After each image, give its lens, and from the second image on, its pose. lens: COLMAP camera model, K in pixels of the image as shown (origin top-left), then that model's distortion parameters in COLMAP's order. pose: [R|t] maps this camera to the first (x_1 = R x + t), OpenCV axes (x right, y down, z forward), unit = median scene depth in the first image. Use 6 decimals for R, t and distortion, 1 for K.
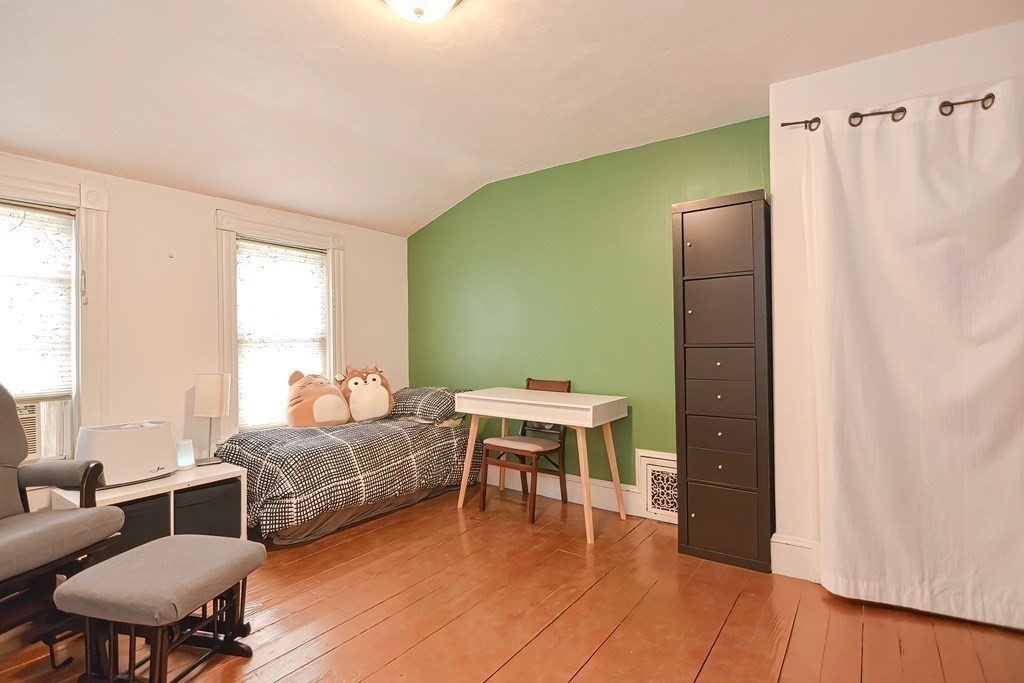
lens RADIAL K [[495.1, 0, 506.5], [0, 495.1, 341.0], [0, 0, 1]] dist [-0.013175, -0.004992]
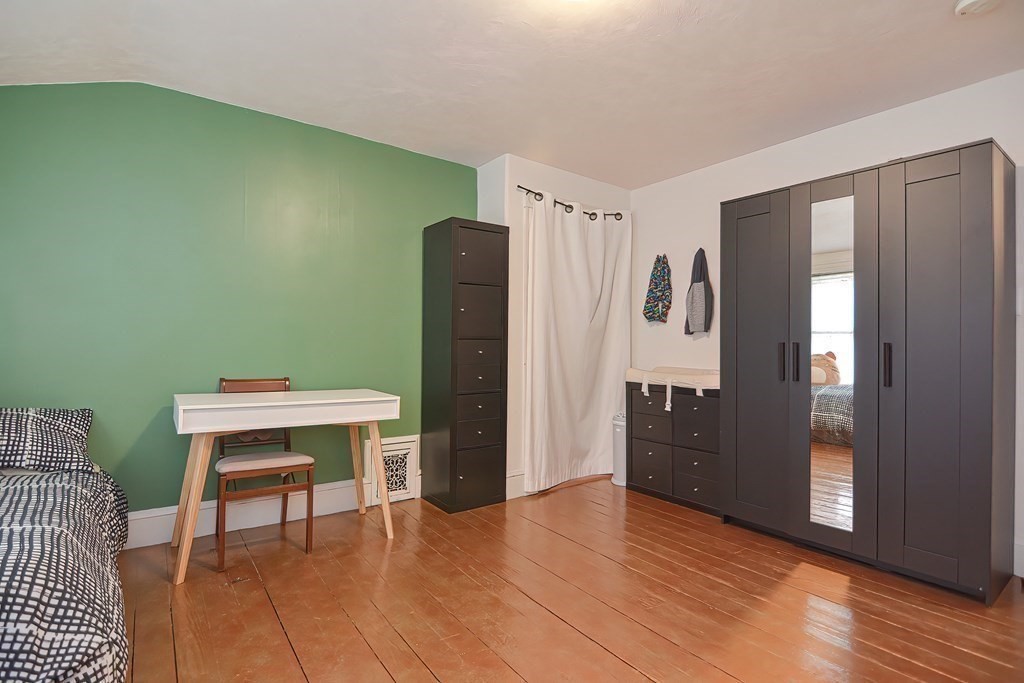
lens RADIAL K [[495.1, 0, 507.6], [0, 495.1, 340.7], [0, 0, 1]] dist [-0.013175, -0.004992]
pose [[0.306141, 0.010653, 0.951927, -0.629224], [-0.020008, 0.999789, -0.004754, 0.018207], [-0.951776, -0.017590, 0.306289, 0.447278]]
